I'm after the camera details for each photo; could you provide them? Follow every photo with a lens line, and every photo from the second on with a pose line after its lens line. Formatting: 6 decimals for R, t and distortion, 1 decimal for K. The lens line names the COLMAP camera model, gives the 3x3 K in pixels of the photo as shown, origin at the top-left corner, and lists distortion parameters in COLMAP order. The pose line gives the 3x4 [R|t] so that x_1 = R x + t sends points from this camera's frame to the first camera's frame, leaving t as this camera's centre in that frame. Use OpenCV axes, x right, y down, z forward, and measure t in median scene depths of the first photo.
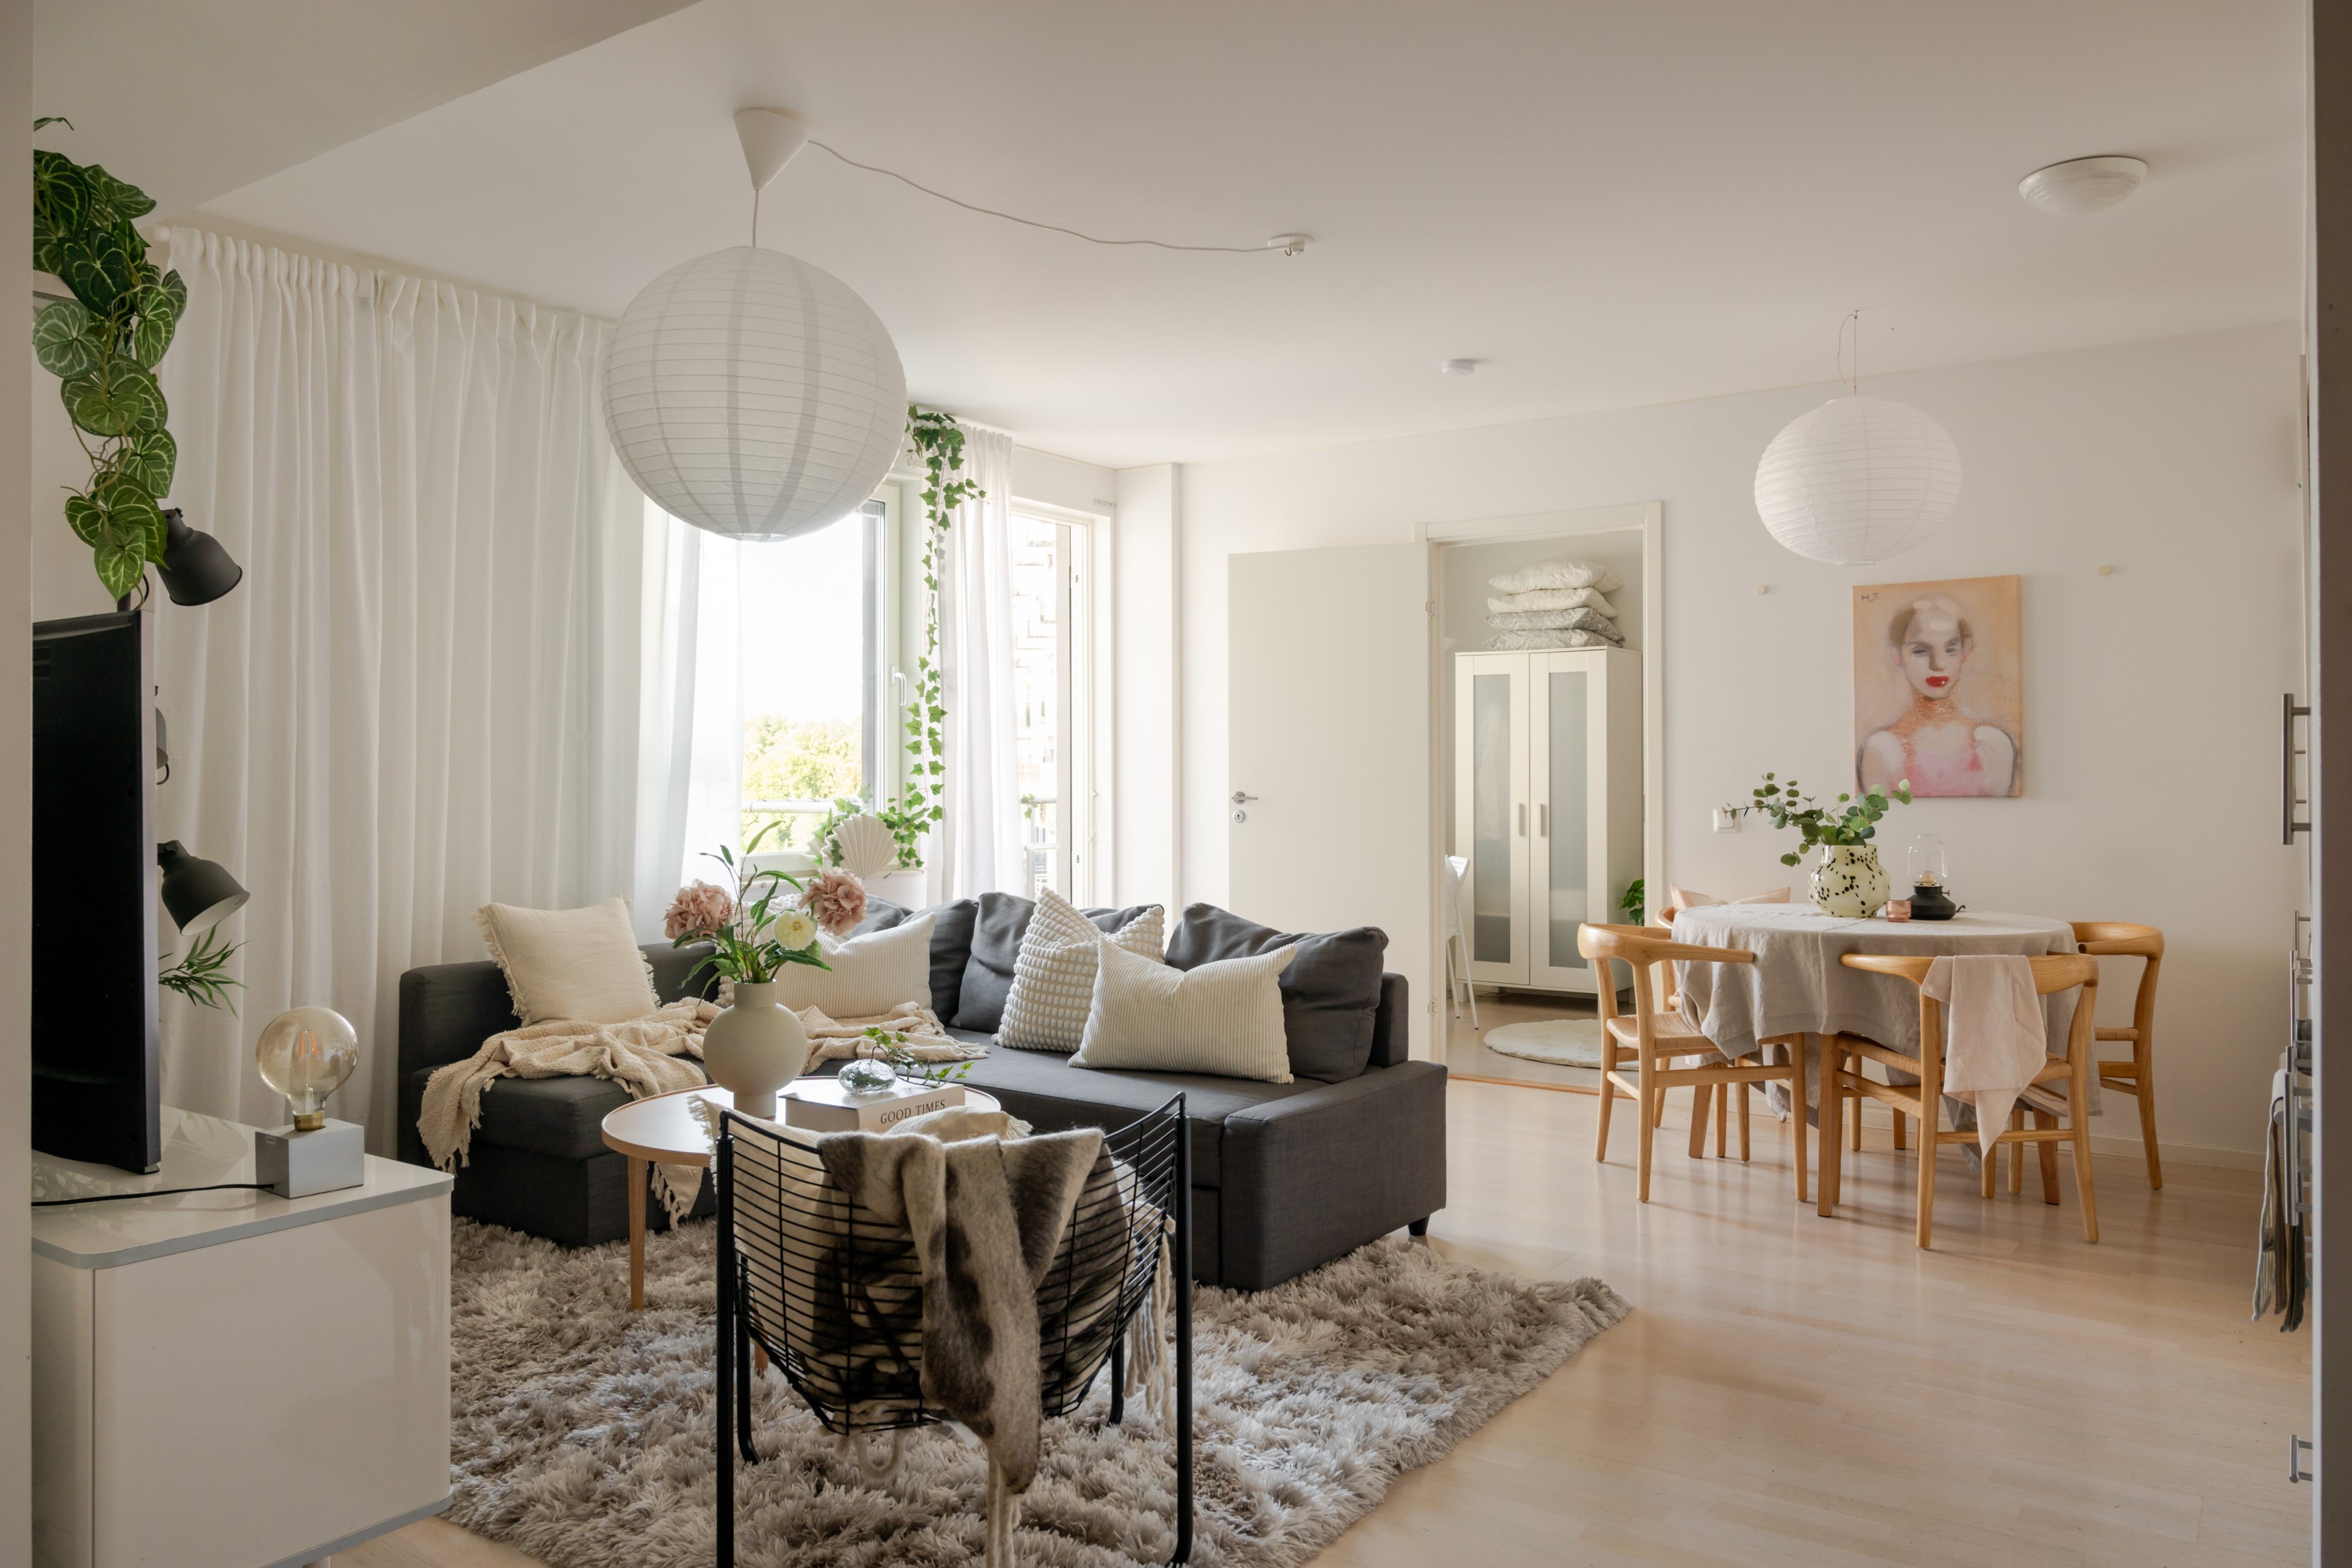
lens RADIAL K [[1692.5, 0, 1181.4], [0, 1692.5, 740.5], [0, 0, 1]] dist [-0.004465, 0.000890]
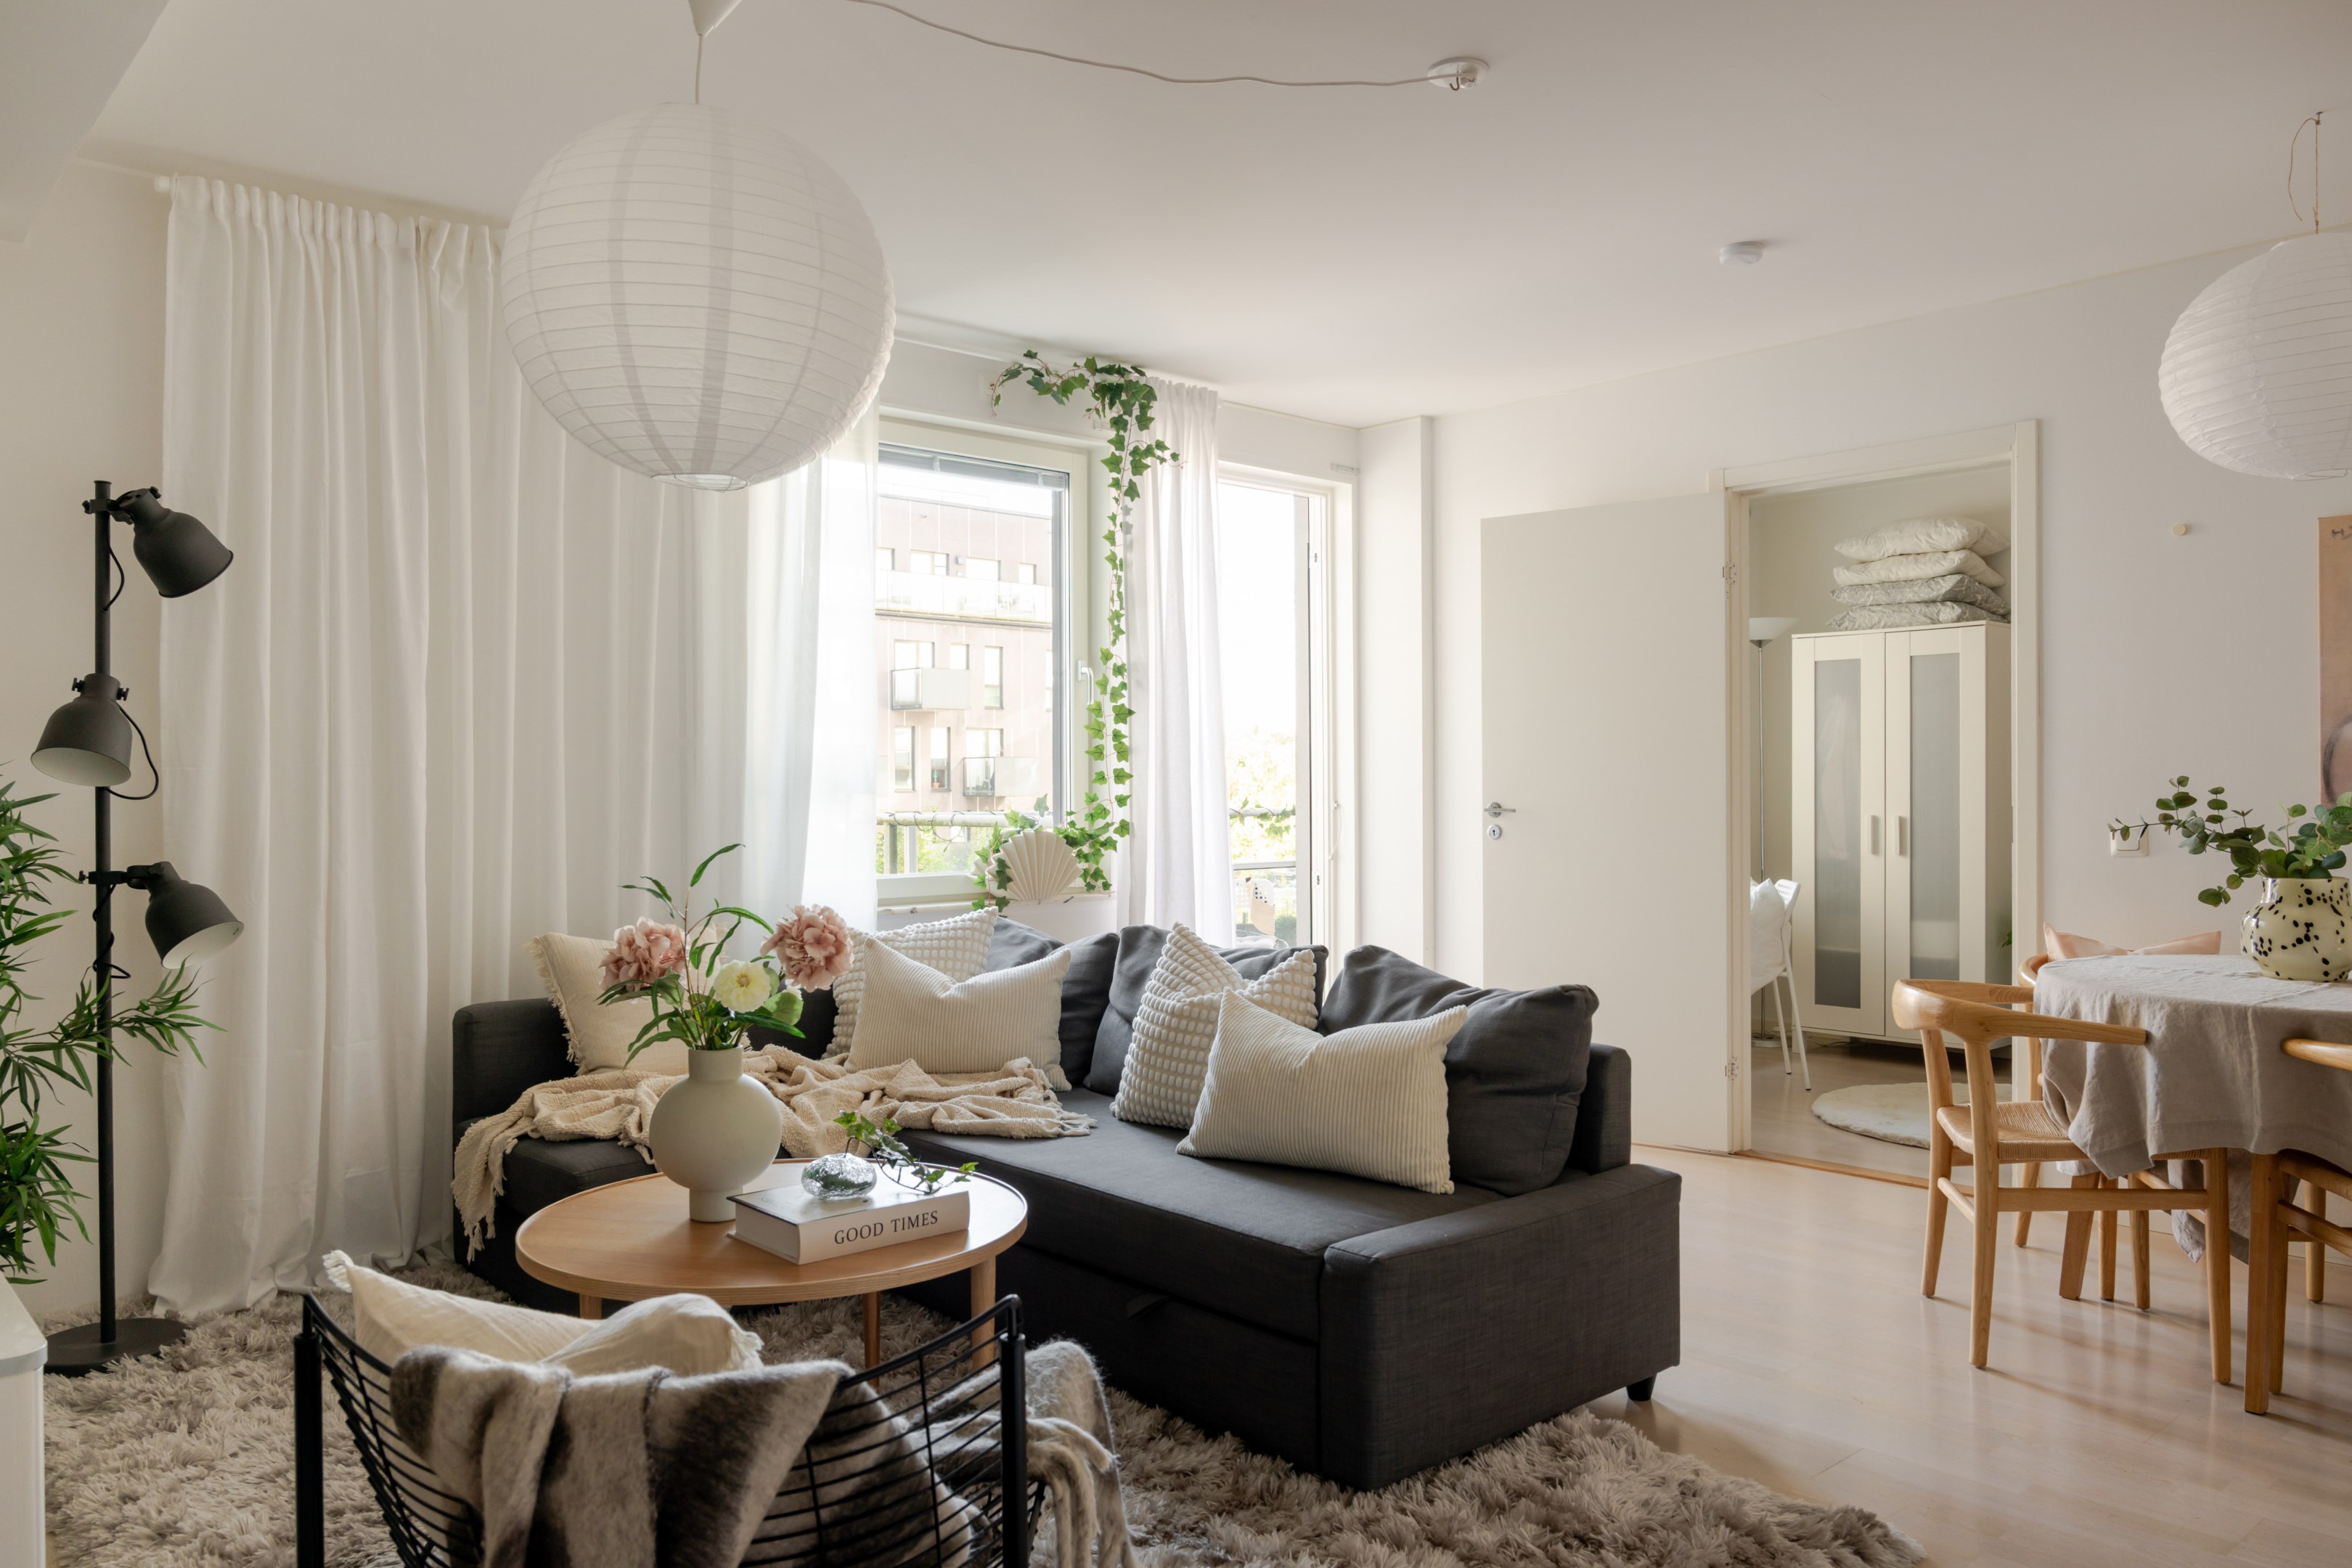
lens RADIAL K [[1667.2, 0, 1176.0], [0, 1667.2, 784.0], [0, 0, 1]] dist [-0.006576, 0.000499]
pose [[0.971310, -0.004475, -0.237773, 0.103873], [0.009364, 0.999767, 0.019439, 0.004814], [0.237630, -0.021108, 0.971126, 0.218254]]
